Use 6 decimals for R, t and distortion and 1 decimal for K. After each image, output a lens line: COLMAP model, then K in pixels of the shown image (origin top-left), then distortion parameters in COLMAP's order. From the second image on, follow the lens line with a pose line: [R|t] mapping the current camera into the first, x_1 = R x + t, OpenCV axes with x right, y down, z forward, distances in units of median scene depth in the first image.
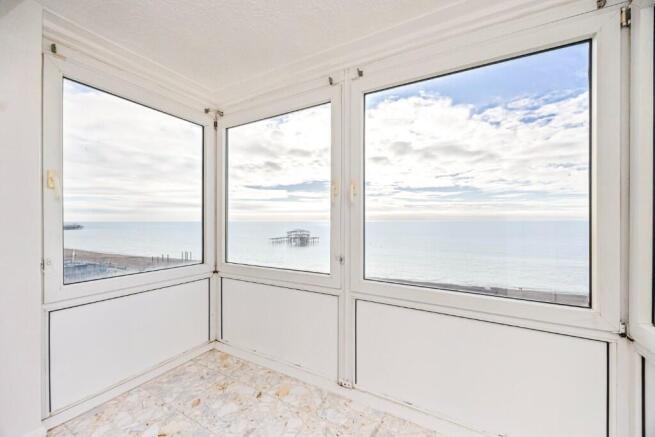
lens RADIAL K [[252.0, 0, 327.5], [0, 252.0, 218.5], [0, 0, 1]] dist [-0.000430, 0.000024]
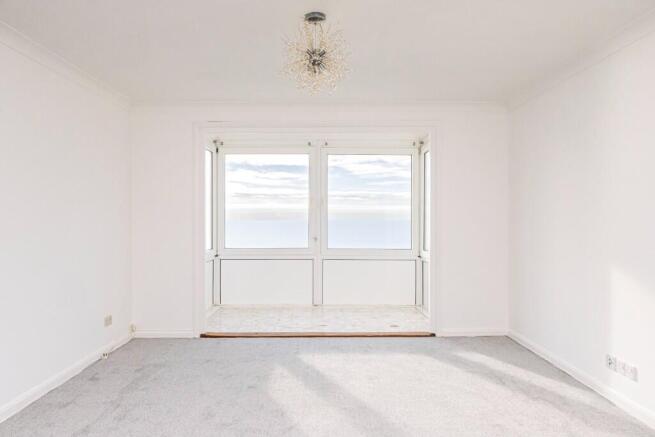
lens RADIAL K [[474.5, 0, 327.5], [0, 474.5, 218.5], [0, 0, 1]] dist [0.000776, 0.000056]
pose [[0.877881, -0.000346, 0.478880, -1.192270], [-0.001772, 0.999991, 0.003970, -0.006896], [-0.478876, -0.004334, 0.877872, -1.646558]]
